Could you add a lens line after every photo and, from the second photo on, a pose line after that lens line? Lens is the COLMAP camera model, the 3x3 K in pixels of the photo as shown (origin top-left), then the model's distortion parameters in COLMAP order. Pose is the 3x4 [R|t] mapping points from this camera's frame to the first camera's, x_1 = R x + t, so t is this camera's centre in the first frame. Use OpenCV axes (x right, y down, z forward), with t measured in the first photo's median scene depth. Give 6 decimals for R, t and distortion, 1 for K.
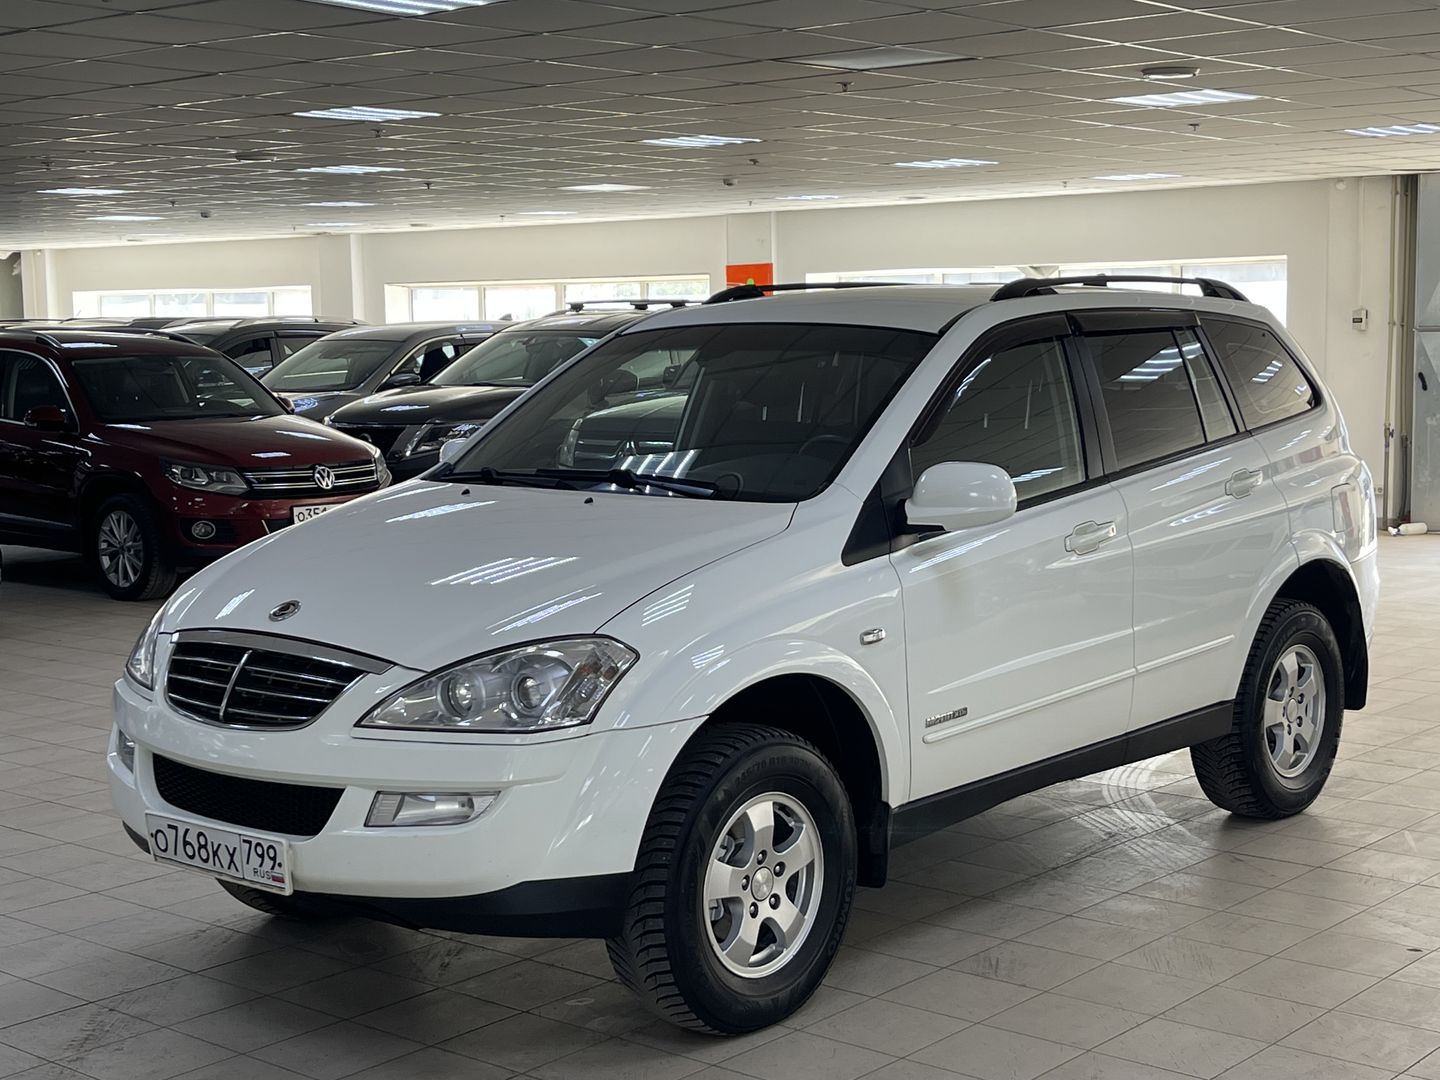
lens RADIAL K [[2136.2, 0, 720.0], [0, 2136.2, 540.0], [0, 0, 1]] dist [0.155886, -0.756717]
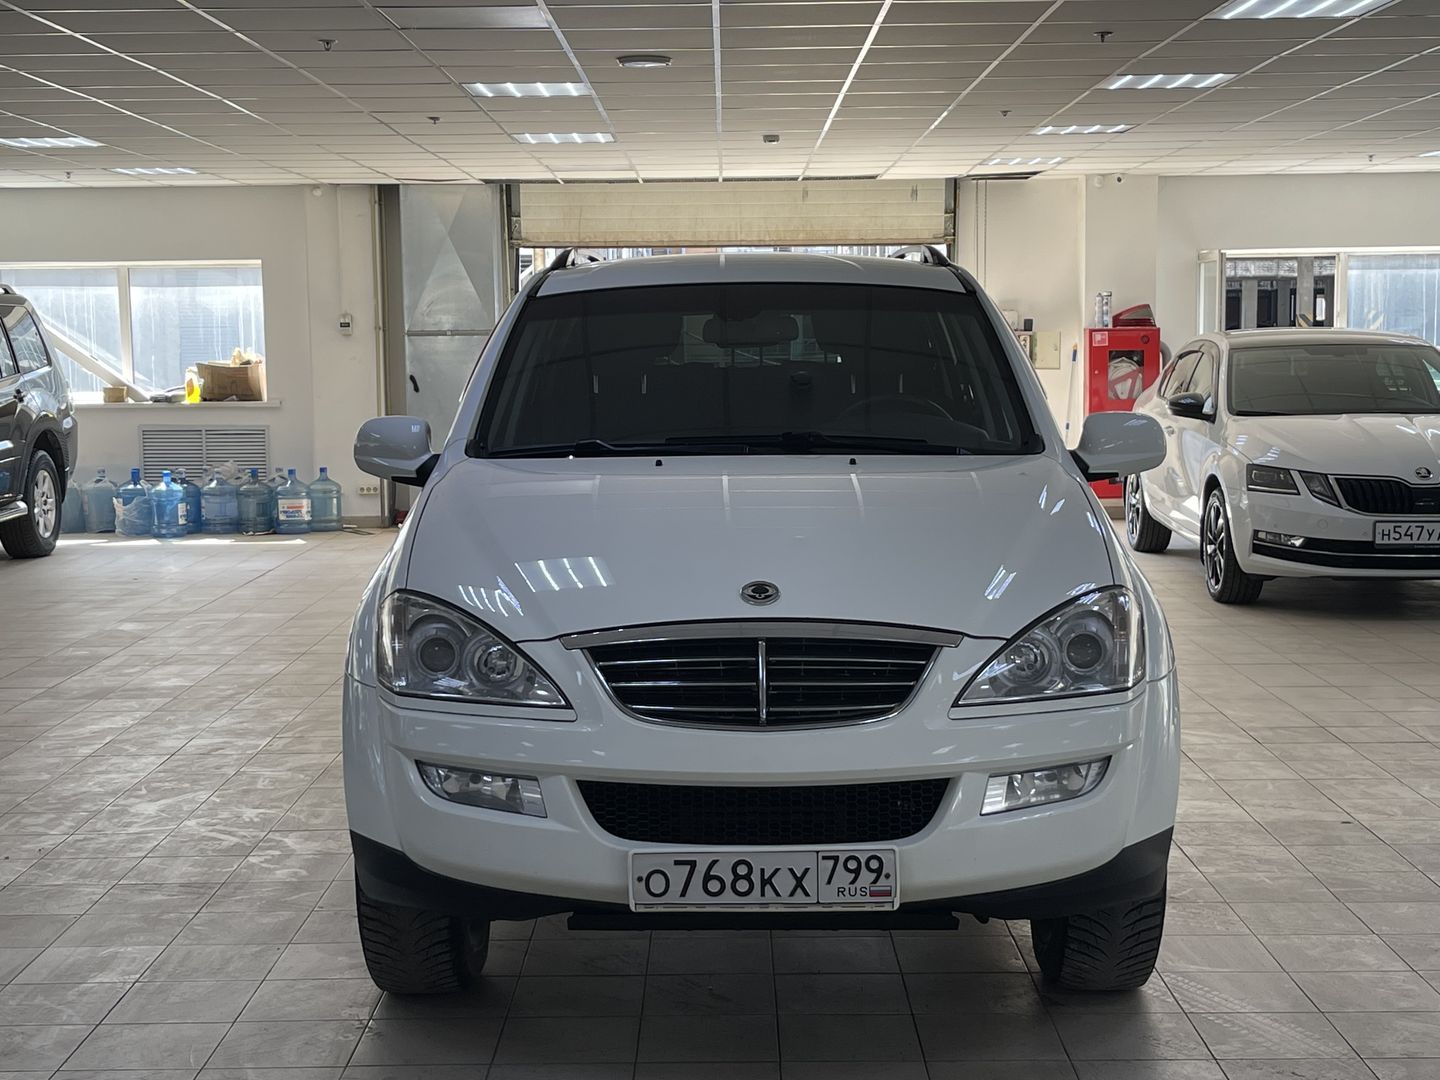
lens RADIAL K [[2136.2, 0, 720.0], [0, 2136.2, 540.0], [0, 0, 1]] dist [0.155886, -0.756717]
pose [[0.757267, -0.055275, 0.650763, -0.784675], [0.063647, 0.997915, 0.010698, 0.001630], [-0.649997, 0.033318, 0.759206, 0.366919]]
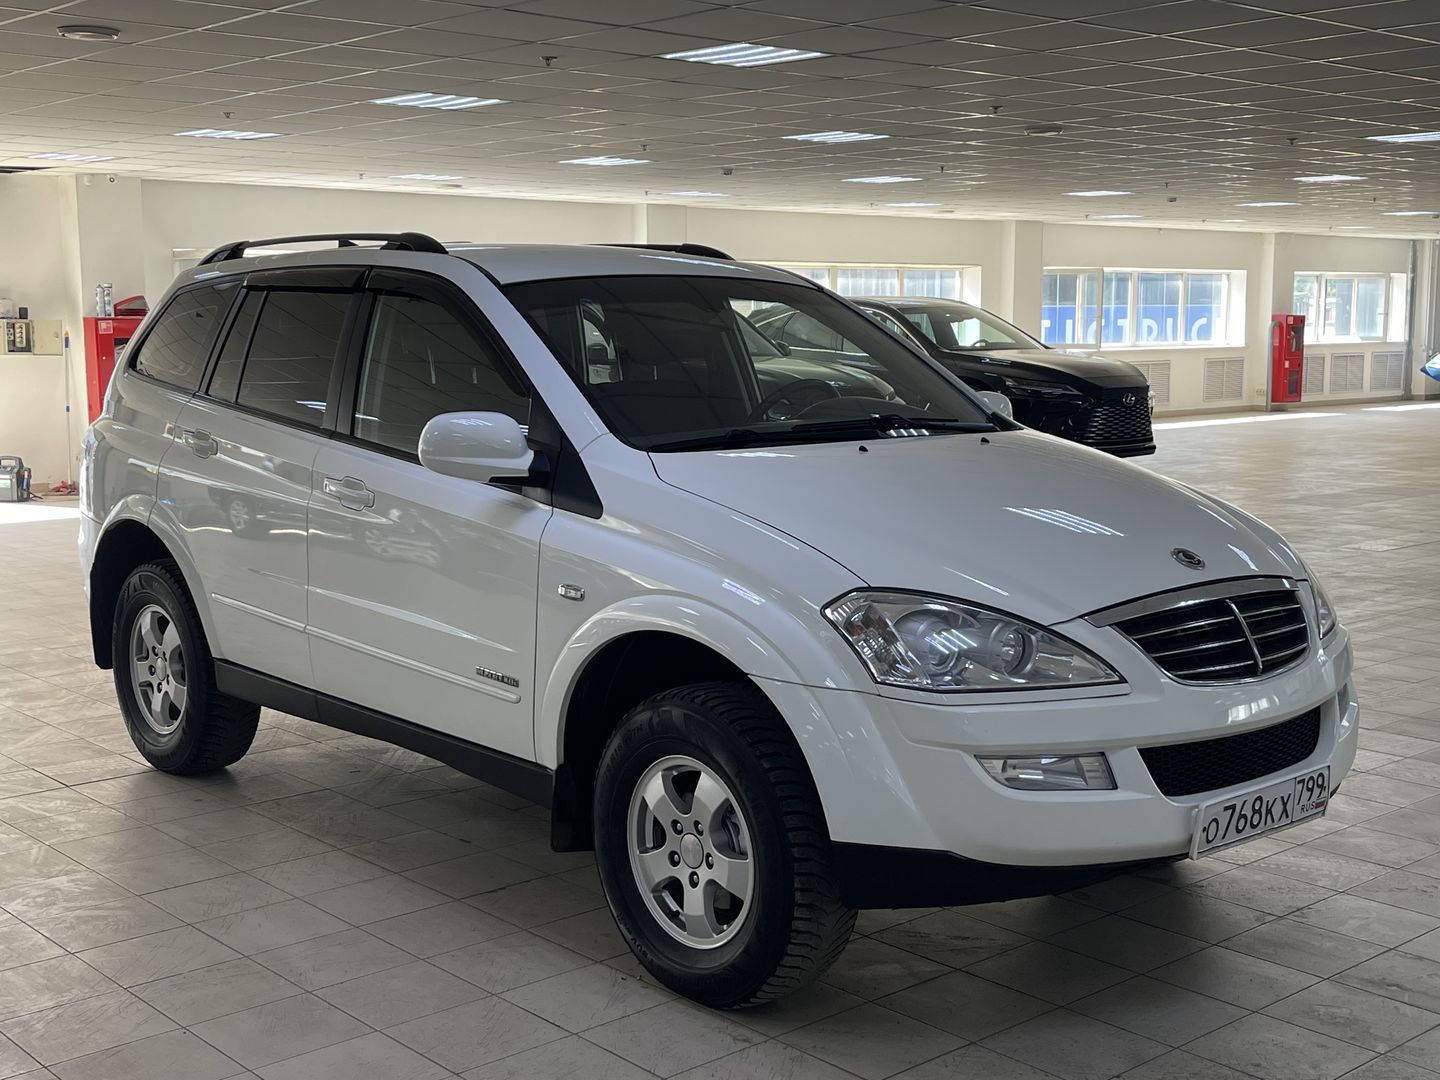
lens RADIAL K [[1796.7, 0, 720.0], [0, 1796.7, 540.0], [0, 0, 1]] dist [0.031629, 0.014704]
pose [[0.135380, -0.109841, 0.984686, -1.035232], [0.100815, 0.990205, 0.096596, -0.074655], [-0.985651, 0.086194, 0.145127, 1.107847]]
